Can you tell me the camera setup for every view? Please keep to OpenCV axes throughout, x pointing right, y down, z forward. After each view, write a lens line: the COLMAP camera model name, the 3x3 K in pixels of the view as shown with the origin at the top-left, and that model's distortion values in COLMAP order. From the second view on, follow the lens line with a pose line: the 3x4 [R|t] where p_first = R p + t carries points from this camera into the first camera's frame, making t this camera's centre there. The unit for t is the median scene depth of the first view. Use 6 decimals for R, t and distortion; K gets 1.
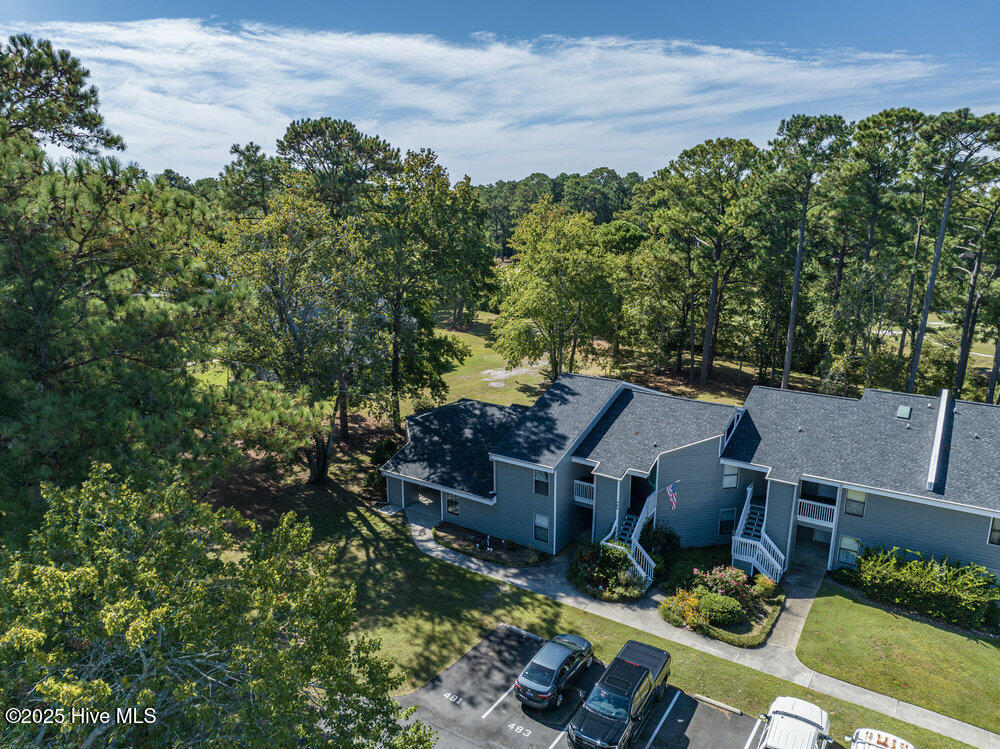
lens RADIAL K [[696.1, 0, 501.7], [0, 696.1, 372.5], [0, 0, 1]] dist [-0.033164, -0.002669]
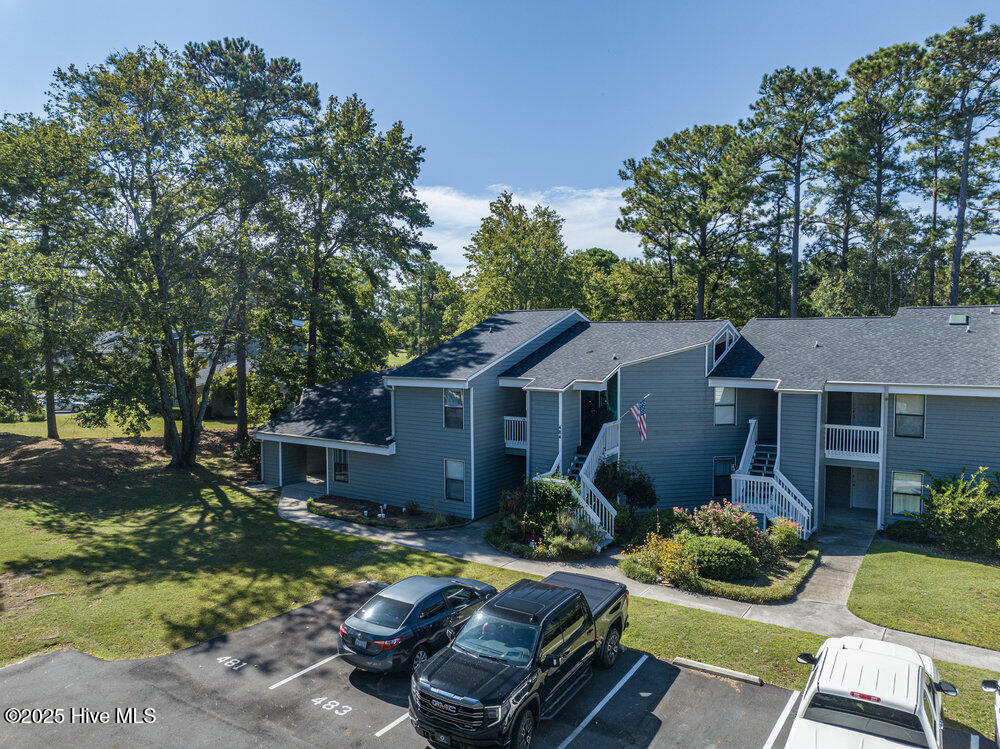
lens RADIAL K [[696.1, 0, 498.8], [0, 696.1, 375.0], [0, 0, 1]] dist [-0.033164, -0.002669]
pose [[0.999990, -0.001188, -0.004195, 0.115586], [0.000360, 0.981347, -0.192244, 0.282857], [0.004345, 0.192240, 0.981338, 0.335552]]
